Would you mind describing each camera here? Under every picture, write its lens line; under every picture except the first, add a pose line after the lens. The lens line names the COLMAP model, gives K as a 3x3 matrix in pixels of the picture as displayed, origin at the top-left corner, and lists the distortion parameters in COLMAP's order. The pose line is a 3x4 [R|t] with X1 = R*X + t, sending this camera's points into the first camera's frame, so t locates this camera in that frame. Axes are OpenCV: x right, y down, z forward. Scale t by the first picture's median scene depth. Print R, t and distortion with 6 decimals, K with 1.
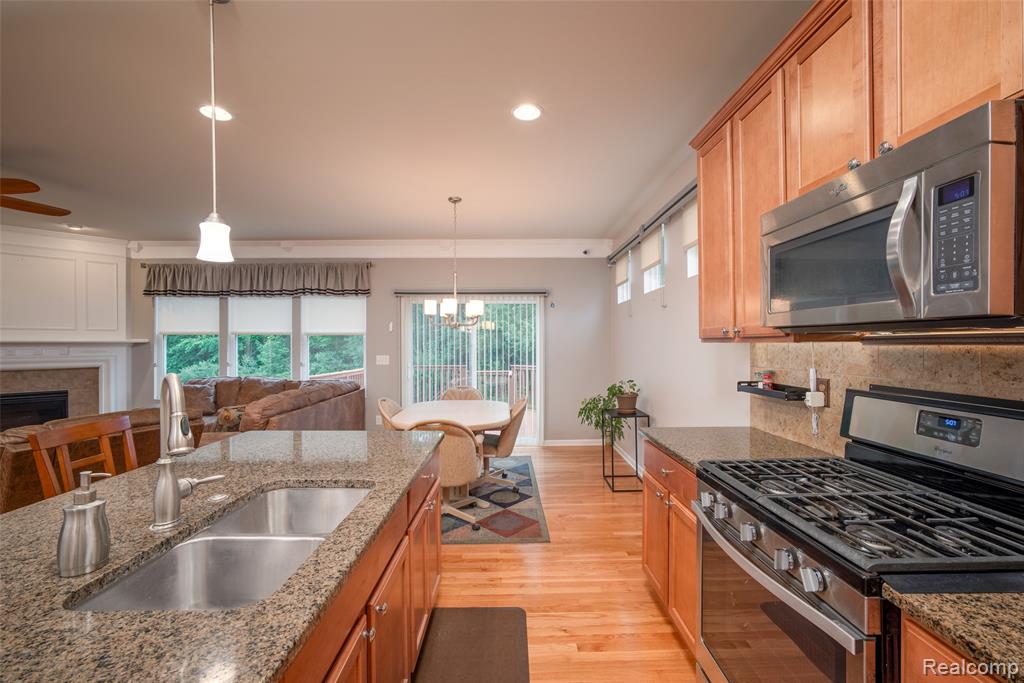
lens RADIAL K [[433.3, 0, 514.9], [0, 433.3, 341.7], [0, 0, 1]] dist [-0.030153, 0.008393]
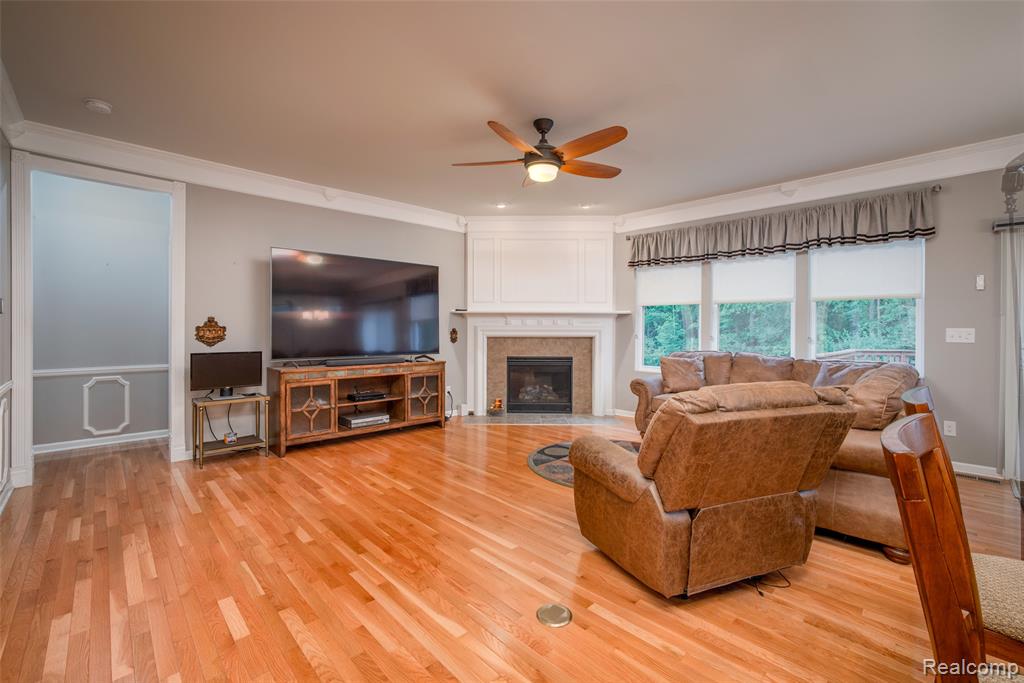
lens RADIAL K [[433.3, 0, 512.8], [0, 433.3, 331.8], [0, 0, 1]] dist [-0.030153, 0.008393]
pose [[0.690452, 0.011576, -0.723285, -0.317313], [-0.003582, 0.999914, 0.012583, 0.032789], [0.723369, -0.006097, 0.690435, 0.087403]]
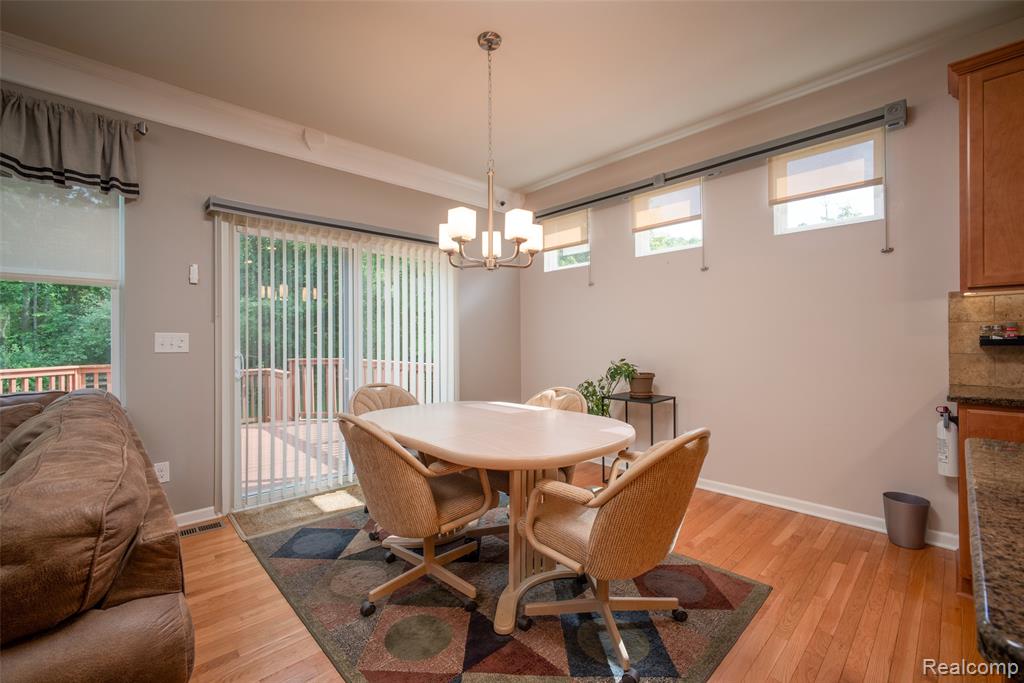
lens RADIAL K [[433.3, 0, 510.9], [0, 433.3, 338.7], [0, 0, 1]] dist [-0.030153, 0.008393]
pose [[0.733145, 0.001347, 0.680071, -0.359206], [0.001679, 0.999991, -0.003791, 0.041395], [-0.680070, 0.003921, 0.733136, 0.422964]]
